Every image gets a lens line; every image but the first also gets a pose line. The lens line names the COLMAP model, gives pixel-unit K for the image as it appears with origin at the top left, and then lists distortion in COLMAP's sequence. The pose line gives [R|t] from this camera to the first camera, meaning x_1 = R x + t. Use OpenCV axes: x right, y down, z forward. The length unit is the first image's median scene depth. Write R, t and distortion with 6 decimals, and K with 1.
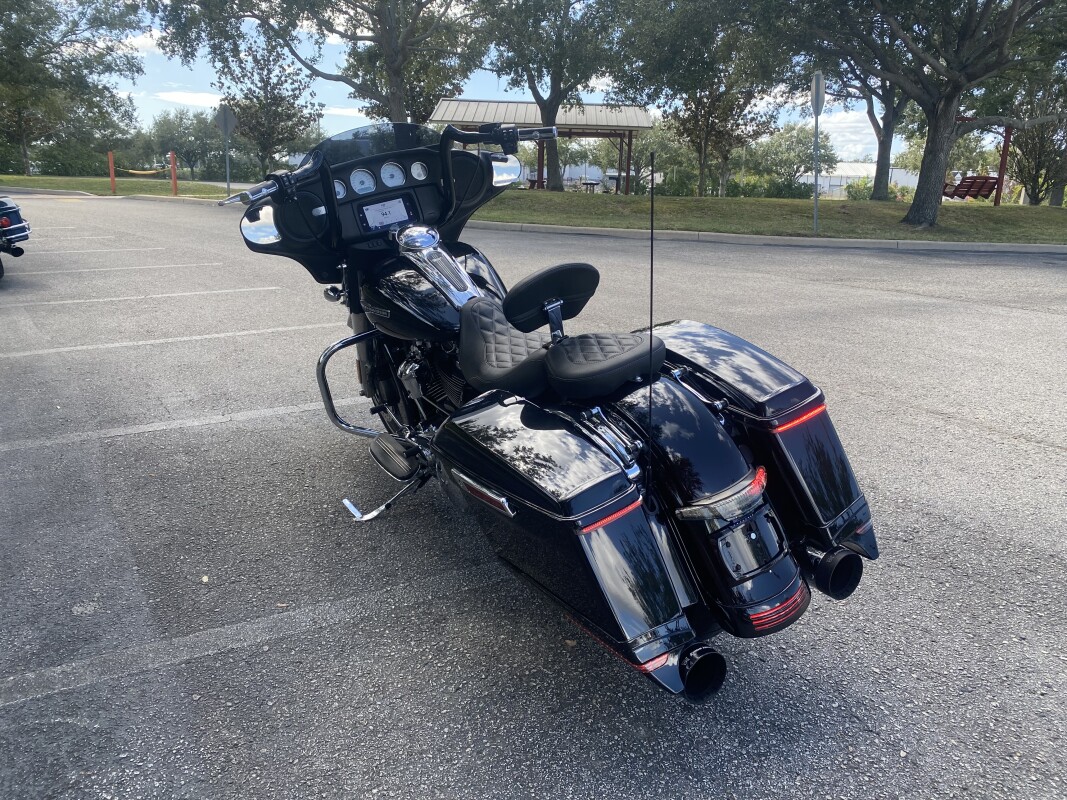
lens RADIAL K [[838.0, 0, 533.5], [0, 838.0, 400.0], [0, 0, 1]] dist [0.011186, -0.006358]
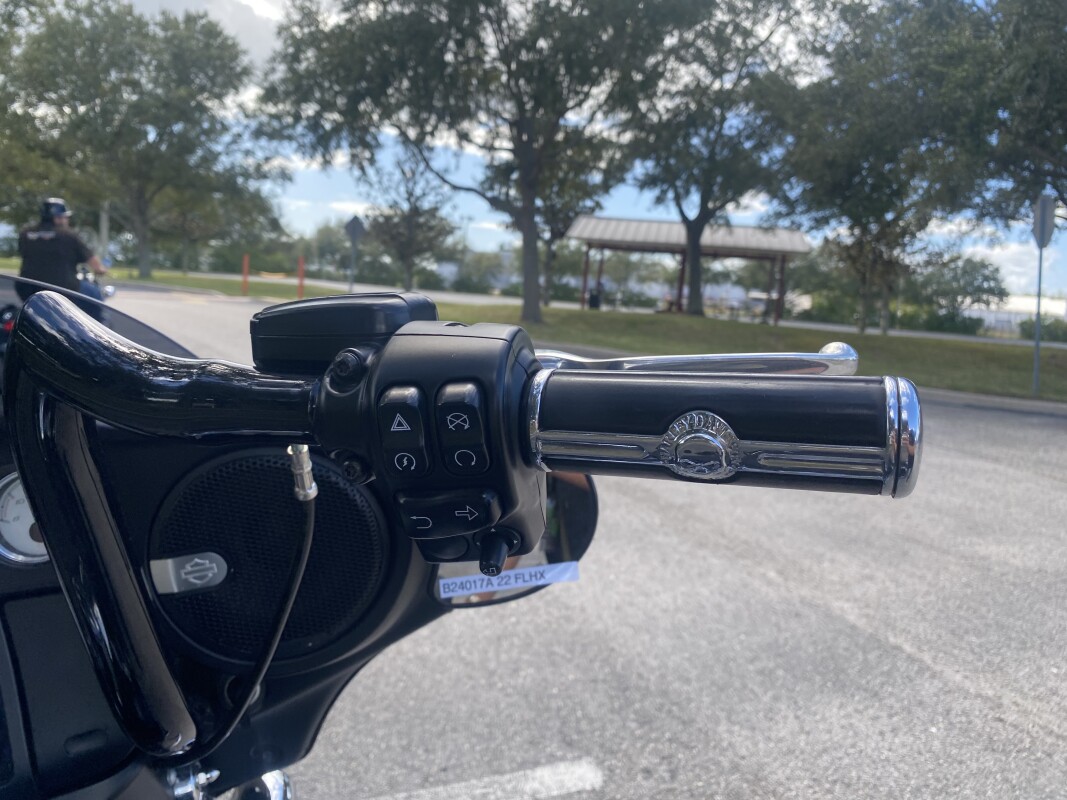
lens RADIAL K [[824.2, 0, 521.7], [0, 824.2, 399.2], [0, 0, 1]] dist [0.017242, -0.012446]
pose [[0.982520, 0.070853, -0.172146, 0.000996], [-0.092180, 0.988578, -0.119232, -0.033653], [0.161732, 0.133017, 0.977829, 0.100057]]
